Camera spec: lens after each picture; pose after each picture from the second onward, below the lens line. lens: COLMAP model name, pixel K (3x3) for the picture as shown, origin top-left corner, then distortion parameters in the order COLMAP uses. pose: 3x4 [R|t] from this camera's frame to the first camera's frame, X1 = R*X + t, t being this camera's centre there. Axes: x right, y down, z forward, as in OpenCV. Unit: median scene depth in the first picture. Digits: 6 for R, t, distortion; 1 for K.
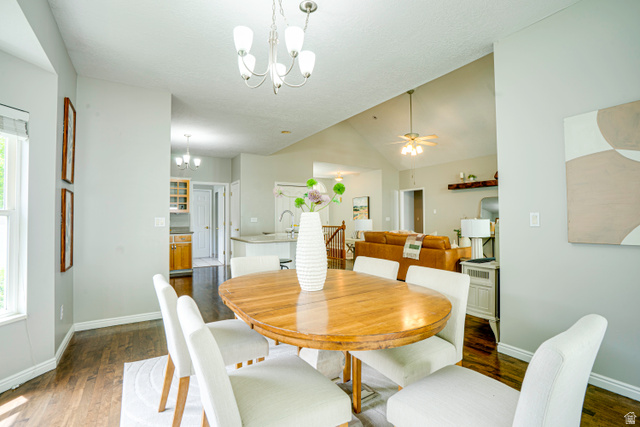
lens RADIAL K [[294.3, 0, 315.9], [0, 294.3, 210.9], [0, 0, 1]] dist [-0.033703, 0.000822]
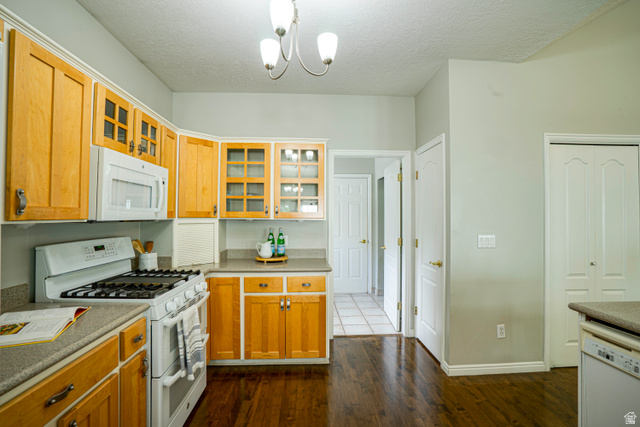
lens RADIAL K [[294.3, 0, 317.7], [0, 294.3, 211.9], [0, 0, 1]] dist [-0.033703, 0.000822]
pose [[0.871334, 0.001883, -0.490687, -0.203727], [0.003190, 0.999950, 0.009501, -0.007511], [0.490681, -0.009844, 0.871284, 0.552945]]
